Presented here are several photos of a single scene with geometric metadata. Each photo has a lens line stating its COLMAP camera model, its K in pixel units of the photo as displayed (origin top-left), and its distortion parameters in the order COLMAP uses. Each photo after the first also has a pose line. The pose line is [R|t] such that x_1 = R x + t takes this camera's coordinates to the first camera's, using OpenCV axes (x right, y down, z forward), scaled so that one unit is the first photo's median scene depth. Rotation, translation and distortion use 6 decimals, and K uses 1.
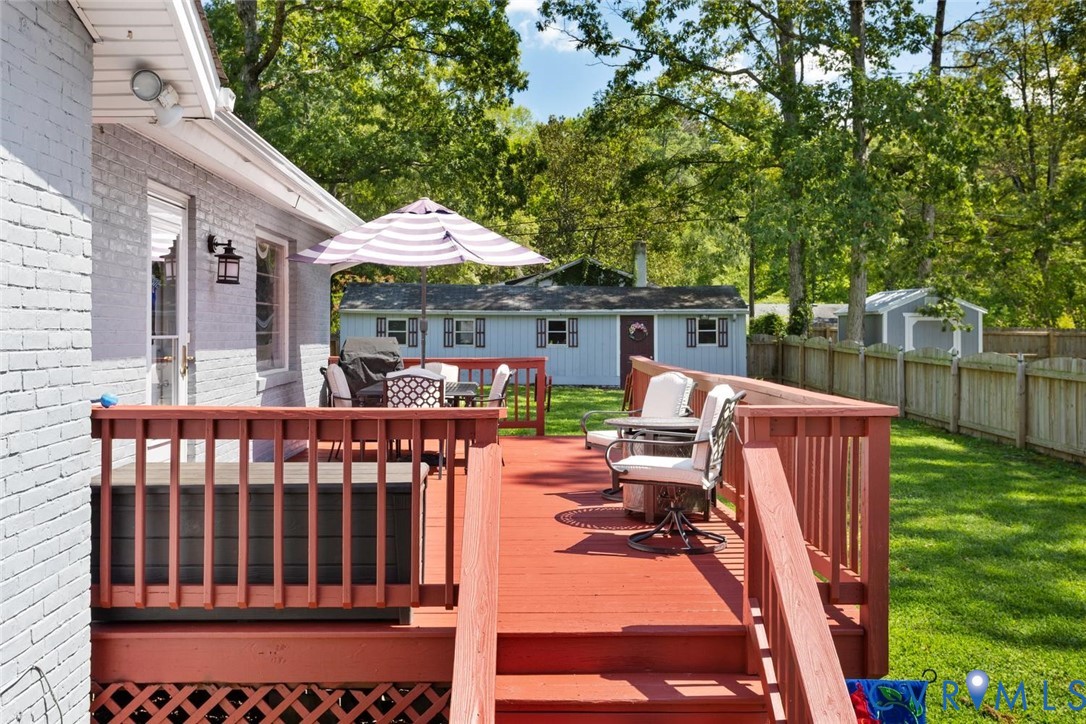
lens RADIAL K [[1073.2, 0, 543.0], [0, 1073.2, 362.0], [0, 0, 1]] dist [0.037145, -0.001130]
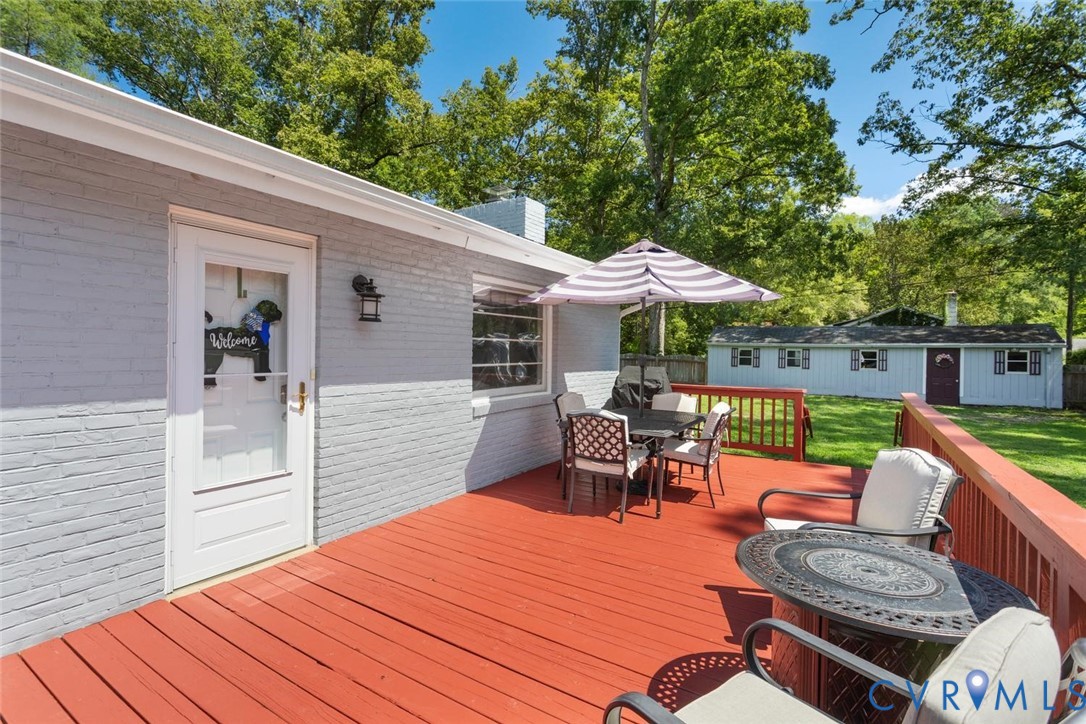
lens RADIAL K [[522.2, 0, 533.7], [0, 522.2, 359.0], [0, 0, 1]] dist [-0.004094, 0.005524]
pose [[0.824739, 0.019778, -0.565167, 0.035618], [-0.028855, 0.999558, -0.007128, -0.011380], [0.564777, 0.022187, 0.824945, 0.203959]]
